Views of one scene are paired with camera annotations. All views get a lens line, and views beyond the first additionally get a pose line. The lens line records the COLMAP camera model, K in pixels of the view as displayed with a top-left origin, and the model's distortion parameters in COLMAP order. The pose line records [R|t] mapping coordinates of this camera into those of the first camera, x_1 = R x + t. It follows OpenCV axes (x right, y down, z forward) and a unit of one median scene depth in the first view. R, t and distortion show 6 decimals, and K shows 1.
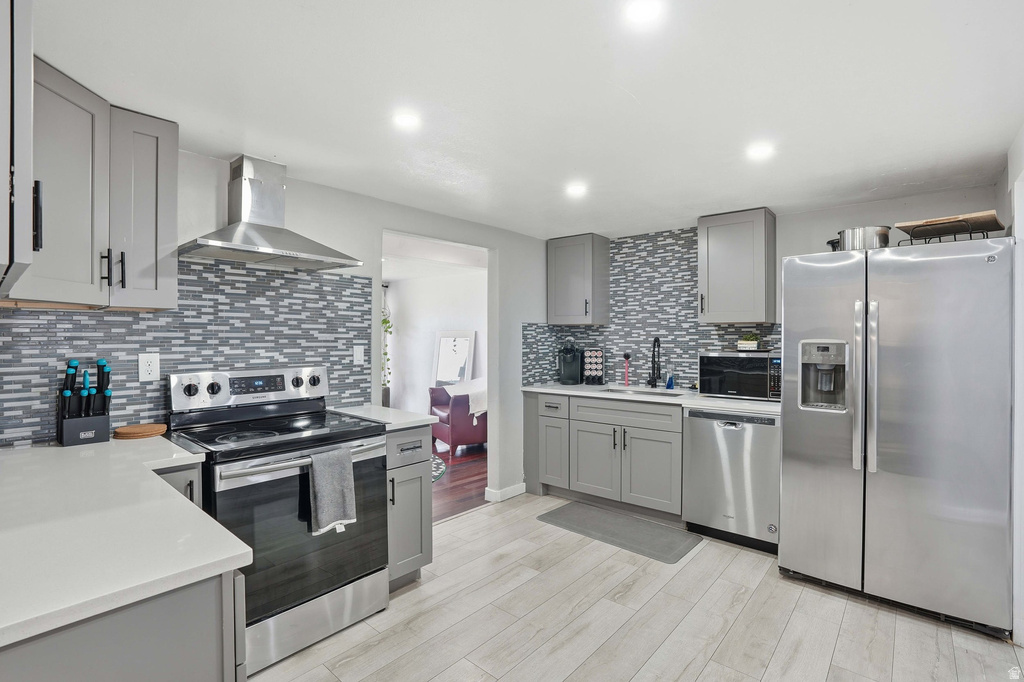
lens RADIAL K [[481.4, 0, 515.0], [0, 481.4, 339.4], [0, 0, 1]] dist [-0.045806, 0.010710]
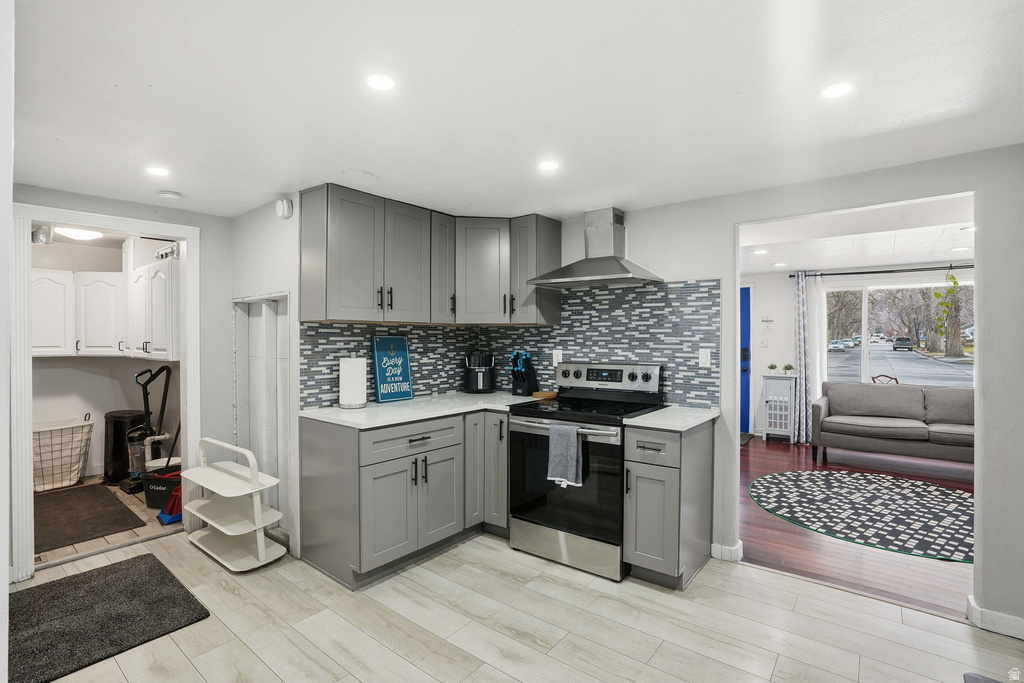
lens RADIAL K [[481.4, 0, 508.5], [0, 481.4, 344.1], [0, 0, 1]] dist [-0.045806, 0.010710]
pose [[0.043335, 0.006452, -0.999040, 0.788785], [-0.006206, 0.999962, 0.006189, 0.000254], [0.999041, 0.005932, 0.043373, 0.652790]]
